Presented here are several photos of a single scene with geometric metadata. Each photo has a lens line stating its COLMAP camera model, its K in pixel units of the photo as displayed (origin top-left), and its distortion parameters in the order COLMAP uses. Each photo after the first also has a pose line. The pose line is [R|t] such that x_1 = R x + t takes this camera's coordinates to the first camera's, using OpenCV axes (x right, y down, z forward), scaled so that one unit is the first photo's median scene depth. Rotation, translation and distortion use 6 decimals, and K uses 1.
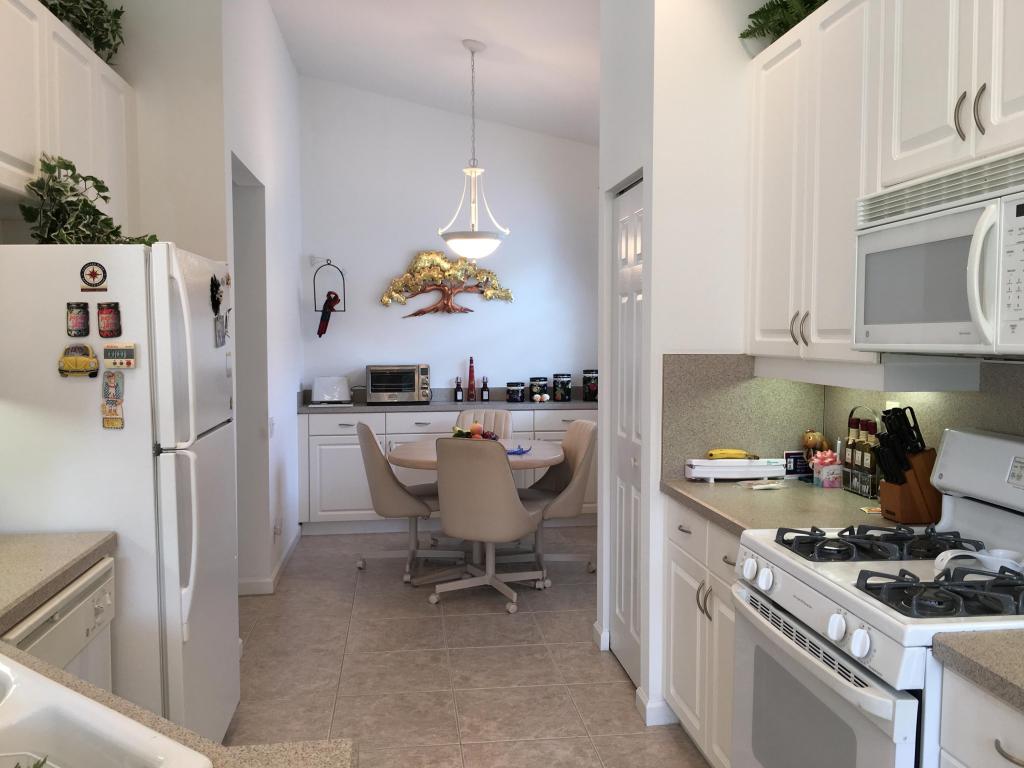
lens RADIAL K [[870.5, 0, 511.0], [0, 870.5, 381.5], [0, 0, 1]] dist [0.074225, -0.093129]
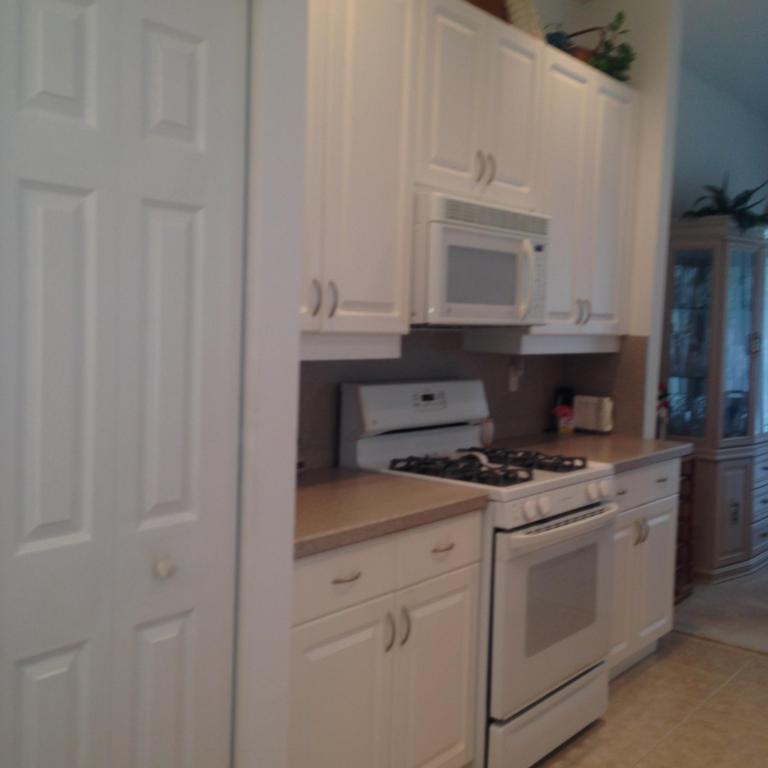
lens RADIAL K [[950.2, 0, 404.2], [0, 950.2, 385.0], [0, 0, 1]] dist [0.097026, 0.000000]
pose [[-0.721906, -0.068656, 0.688576, -0.393669], [0.009577, 0.993979, 0.109147, -0.077925], [-0.691924, 0.085389, -0.716903, 1.640026]]
